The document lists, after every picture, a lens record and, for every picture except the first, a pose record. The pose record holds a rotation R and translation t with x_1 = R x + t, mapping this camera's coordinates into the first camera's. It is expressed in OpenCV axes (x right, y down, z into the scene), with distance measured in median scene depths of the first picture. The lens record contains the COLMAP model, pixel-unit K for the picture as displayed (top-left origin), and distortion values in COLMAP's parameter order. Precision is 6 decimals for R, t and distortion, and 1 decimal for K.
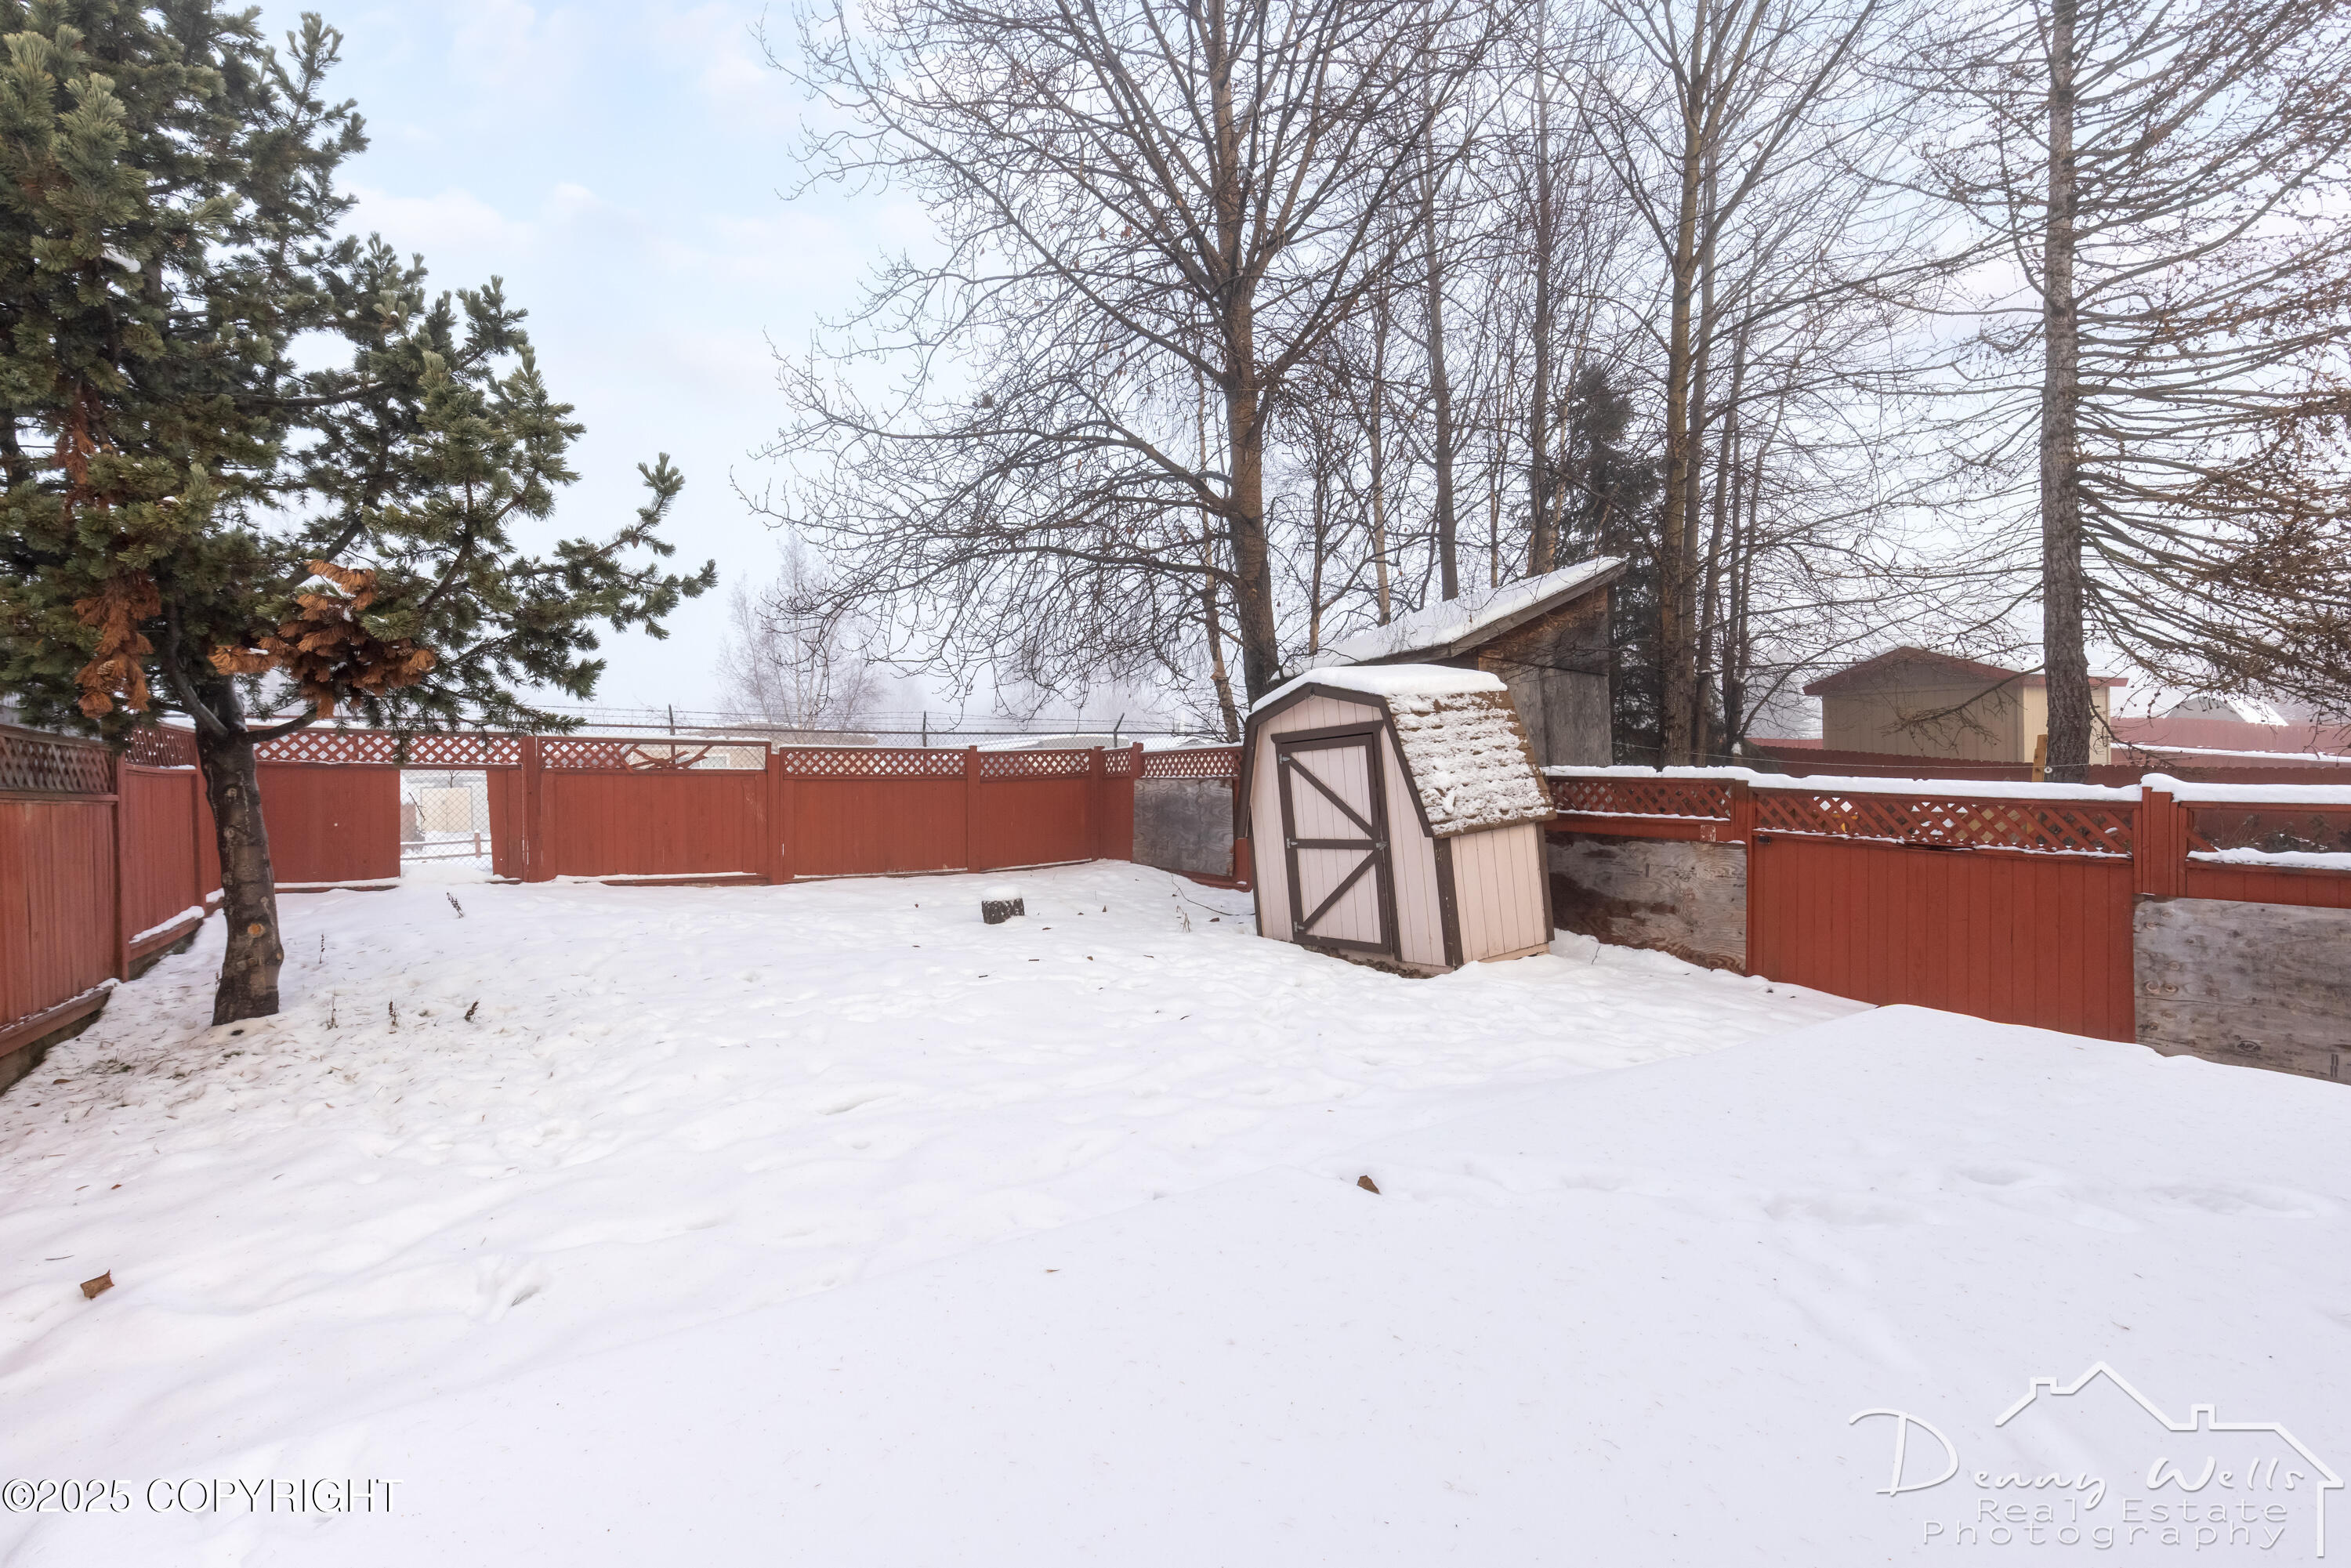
lens RADIAL K [[1072.9, 0, 1169.5], [0, 1072.9, 776.4], [0, 0, 1]] dist [0.003150, -0.000202]
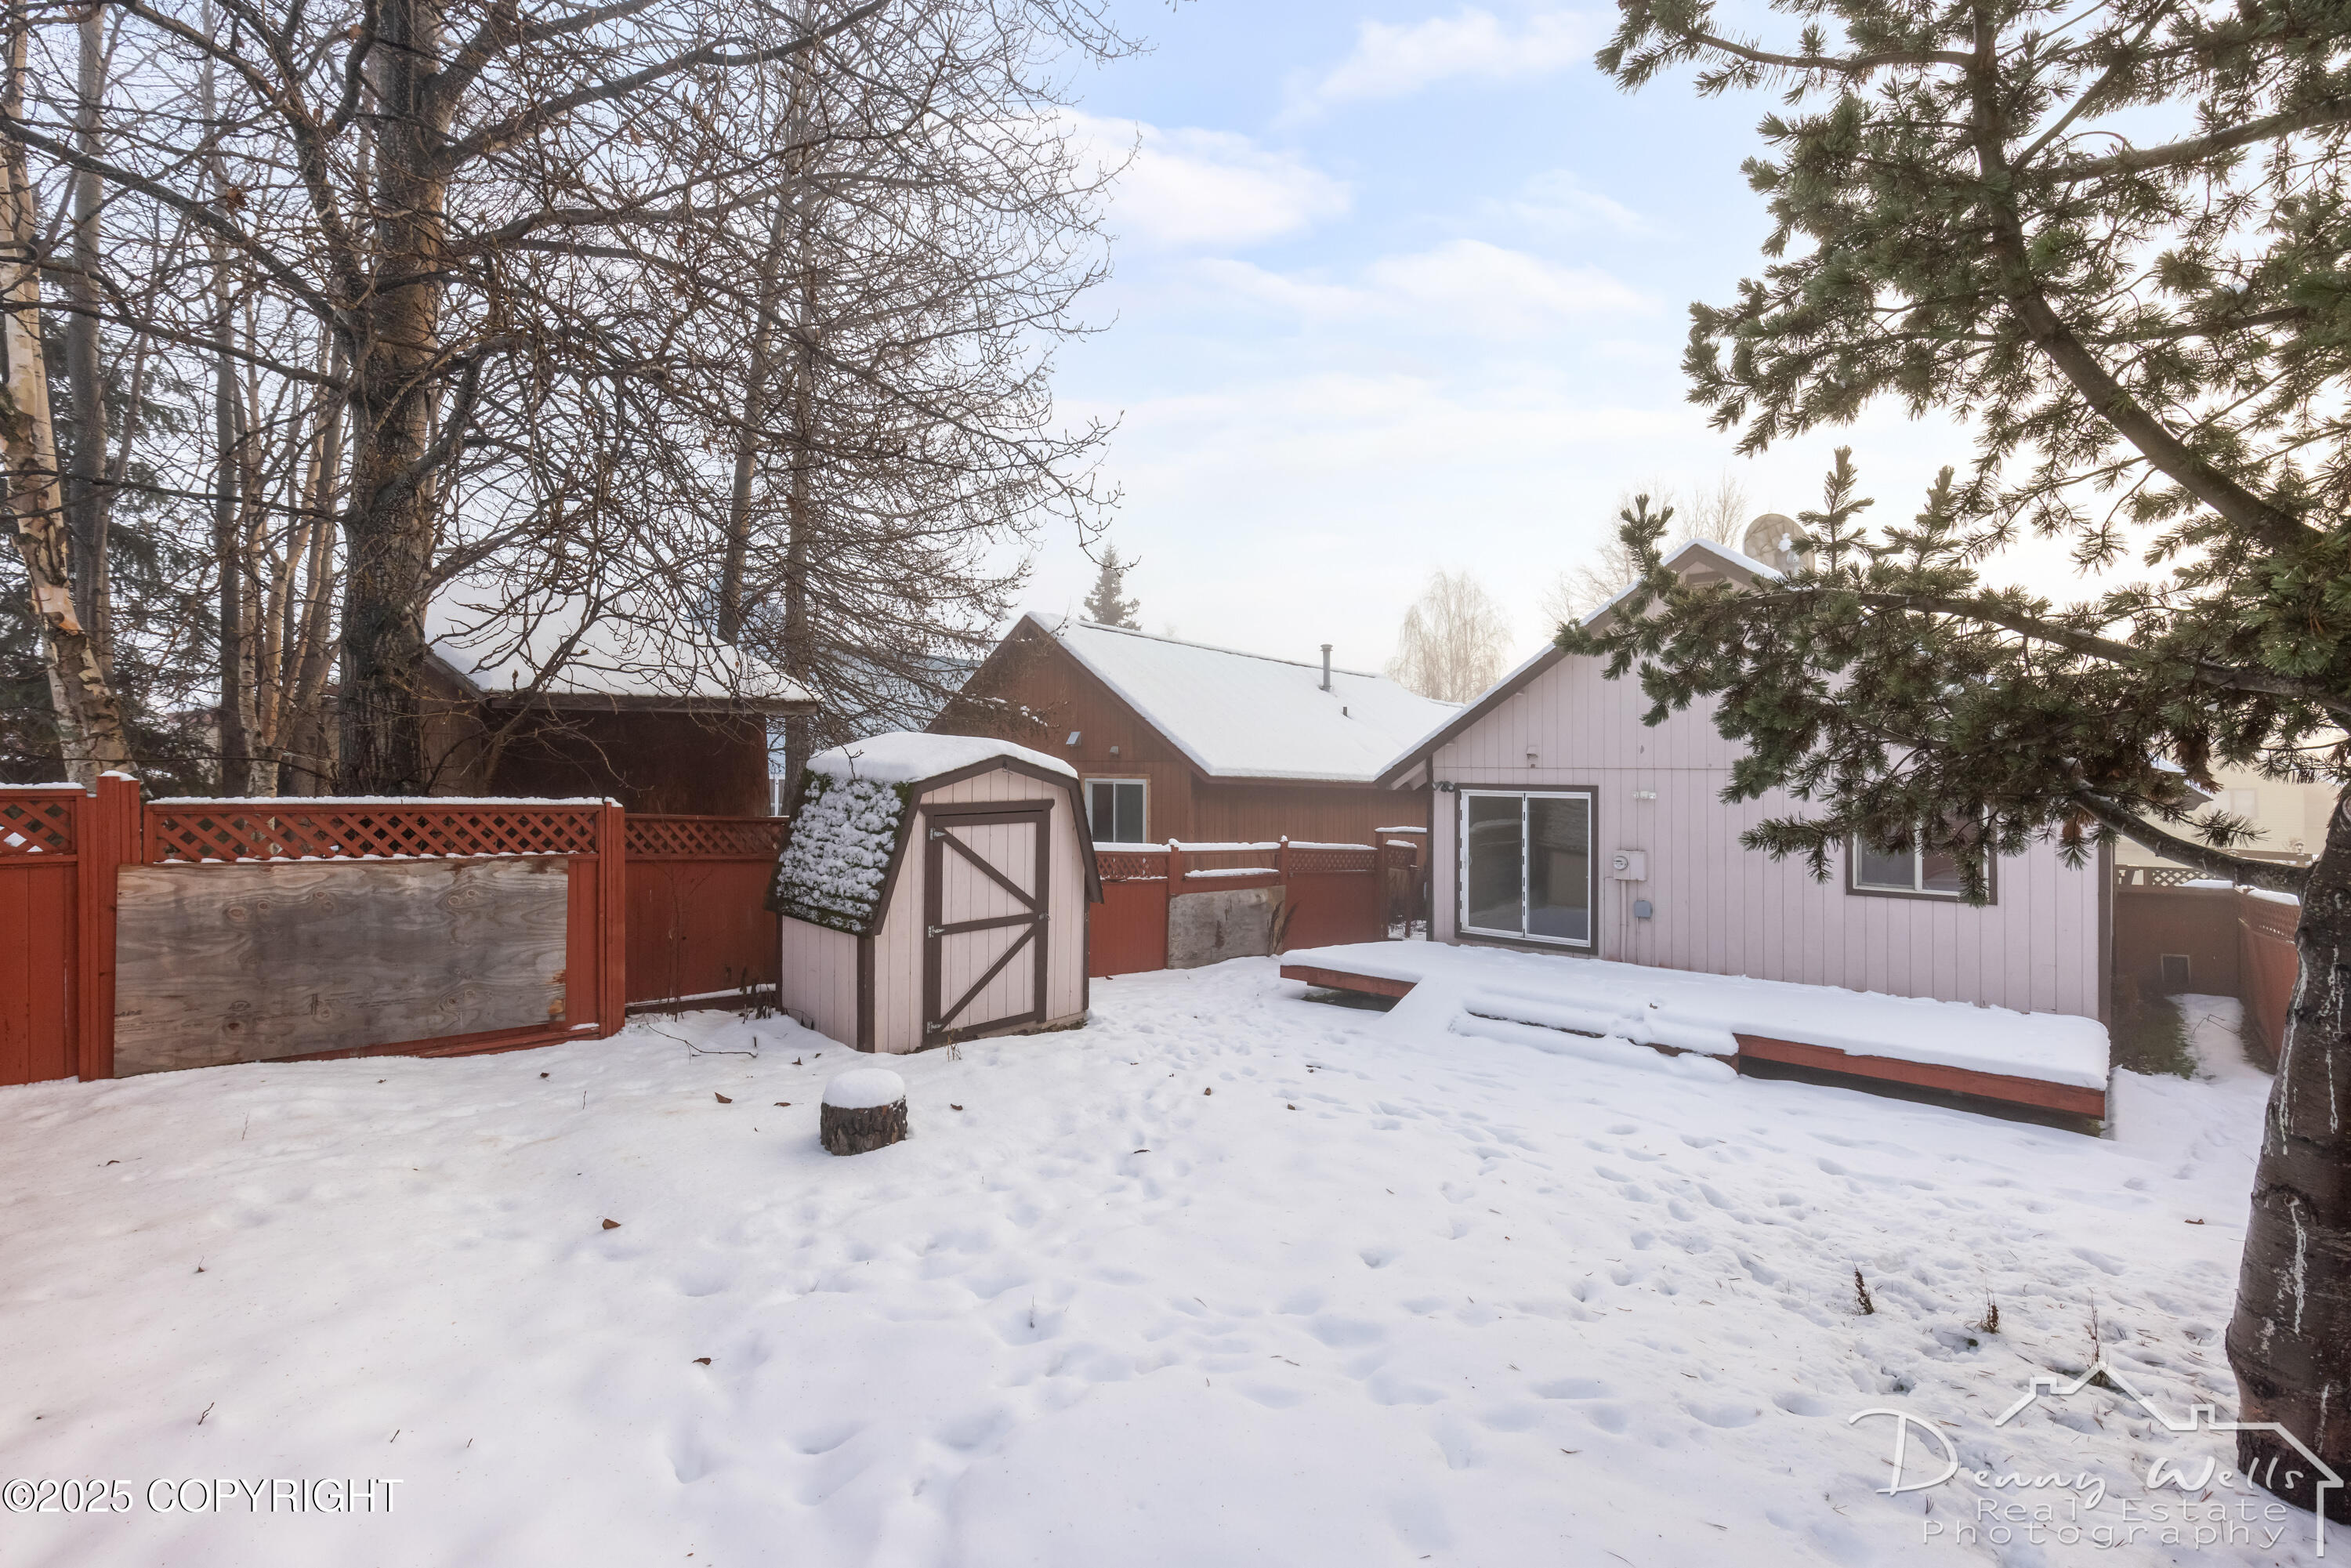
lens RADIAL K [[1072.9, 0, 1169.5], [0, 1072.9, 776.4], [0, 0, 1]] dist [0.003150, -0.000202]
pose [[-0.226341, 0.035693, 0.973394, -0.850400], [-0.003230, 0.999295, -0.037394, -0.033645], [-0.974043, -0.011608, -0.226067, 1.098694]]
